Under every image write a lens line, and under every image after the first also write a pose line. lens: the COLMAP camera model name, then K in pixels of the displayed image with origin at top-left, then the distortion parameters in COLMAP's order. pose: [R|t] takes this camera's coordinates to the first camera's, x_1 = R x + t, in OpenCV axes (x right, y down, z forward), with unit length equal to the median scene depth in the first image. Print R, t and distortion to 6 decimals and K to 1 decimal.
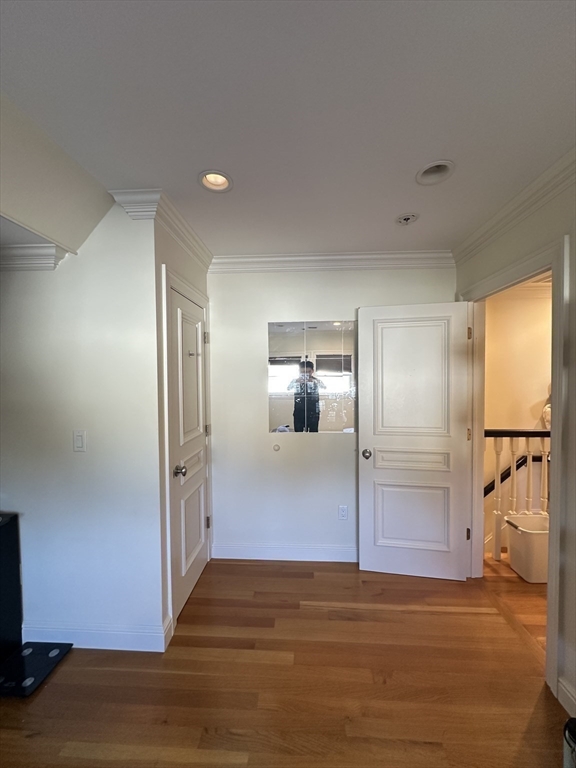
lens RADIAL K [[307.9, 0, 285.6], [0, 307.9, 384.1], [0, 0, 1]] dist [-0.001895, 0.000545]
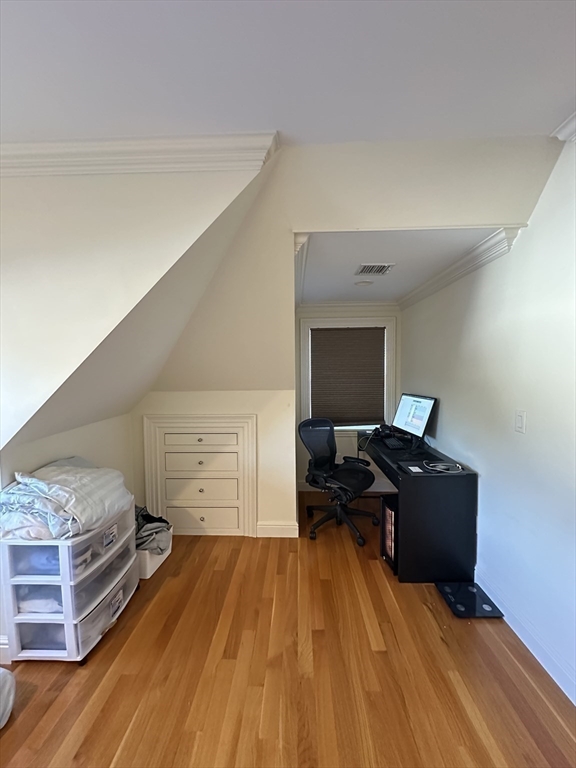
lens RADIAL K [[307.9, 0, 286.9], [0, 307.9, 383.0], [0, 0, 1]] dist [-0.001895, 0.000545]
pose [[0.033223, 0.051700, -0.998110, 0.284108], [-0.014650, 0.998579, 0.051236, 0.025947], [0.999341, 0.012920, 0.033933, 0.239670]]
